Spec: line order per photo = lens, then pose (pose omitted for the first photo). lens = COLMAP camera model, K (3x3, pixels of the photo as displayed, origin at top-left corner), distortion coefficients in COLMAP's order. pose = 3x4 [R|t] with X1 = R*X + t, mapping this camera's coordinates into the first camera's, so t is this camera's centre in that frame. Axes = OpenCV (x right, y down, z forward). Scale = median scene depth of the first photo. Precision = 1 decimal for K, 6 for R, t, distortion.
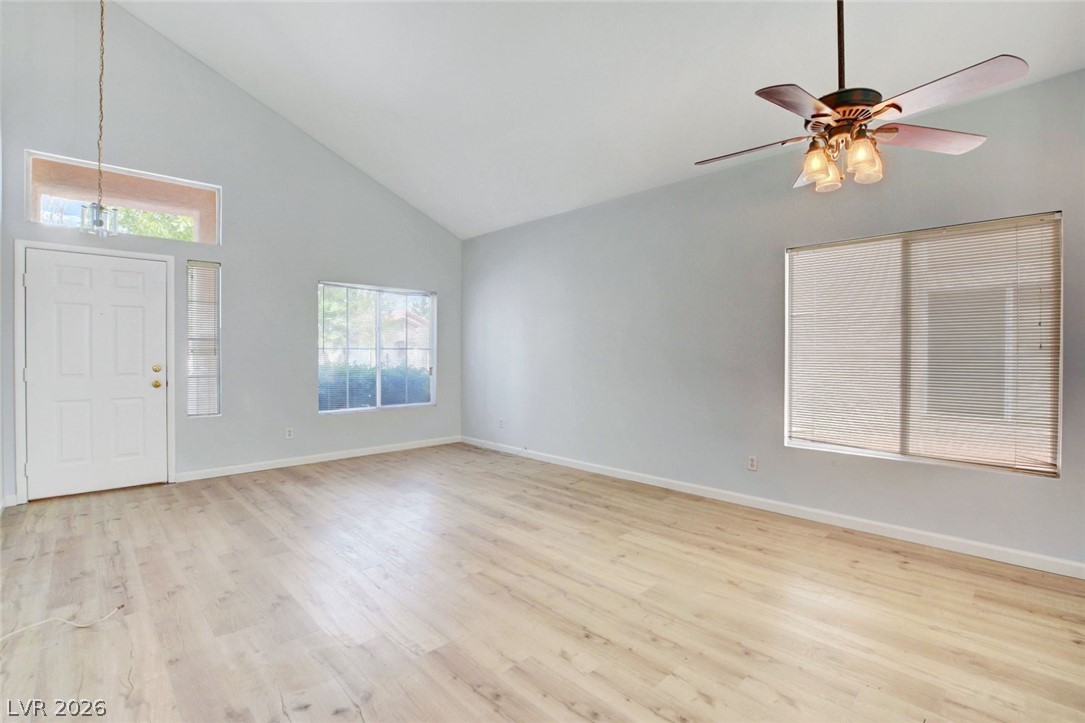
lens RADIAL K [[489.0, 0, 554.9], [0, 489.0, 359.1], [0, 0, 1]] dist [-0.031424, 0.001361]
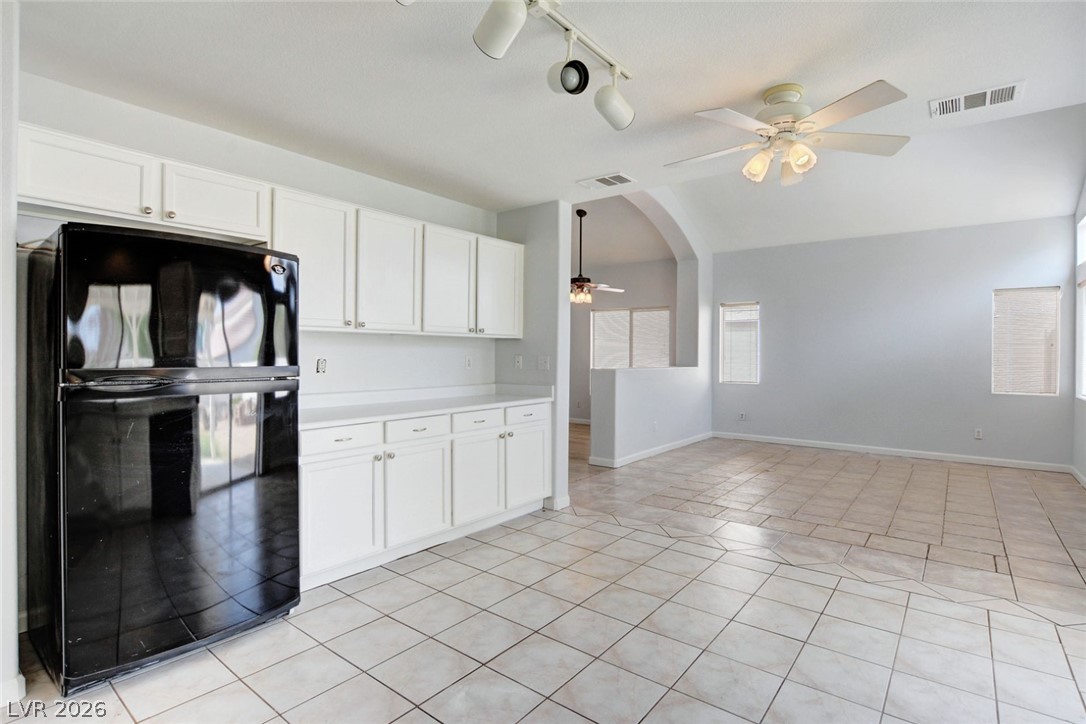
lens RADIAL K [[530.0, 0, 560.9], [0, 530.0, 359.1], [0, 0, 1]] dist [-0.020495, -0.000440]
pose [[0.990265, 0.002762, 0.139169, -0.019589], [-0.002892, 0.999996, 0.000726, 0.005307], [-0.139167, -0.001122, 0.990268, -1.677236]]
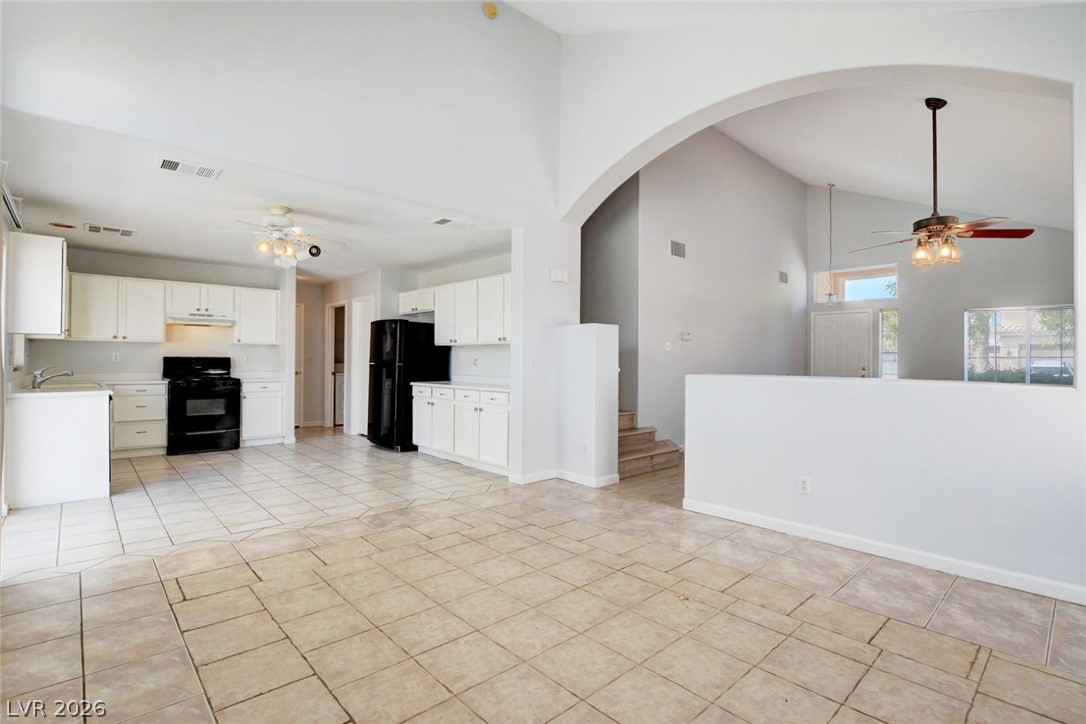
lens RADIAL K [[522.6, 0, 556.4], [0, 522.6, 357.8], [0, 0, 1]] dist [-0.029450, 0.000828]
pose [[-0.025422, -0.006061, -0.999658, 1.692604], [-0.016464, 0.999849, -0.005644, 0.011146], [0.999541, 0.016315, -0.025518, -0.239029]]
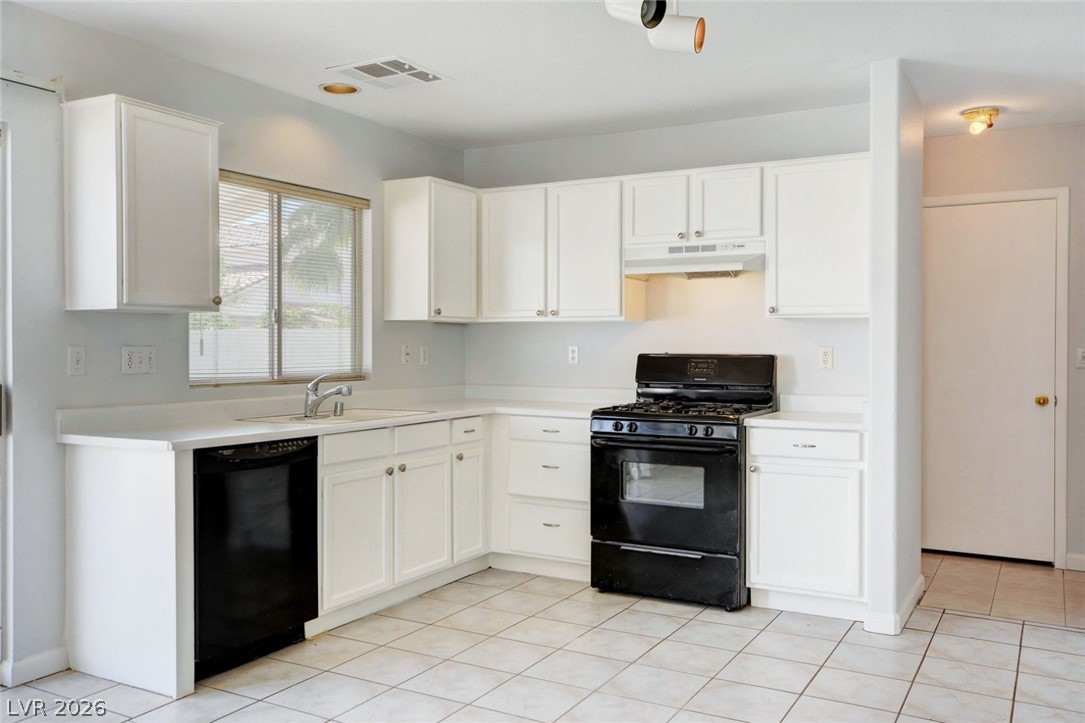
lens RADIAL K [[908.9, 0, 548.7], [0, 908.9, 357.1], [0, 0, 1]] dist [0.009731, 0.012596]
pose [[-0.962260, -0.001418, -0.272129, 0.299214], [-0.007669, 0.999731, 0.021910, -0.005859], [0.272025, 0.023170, -0.962011, -0.381298]]
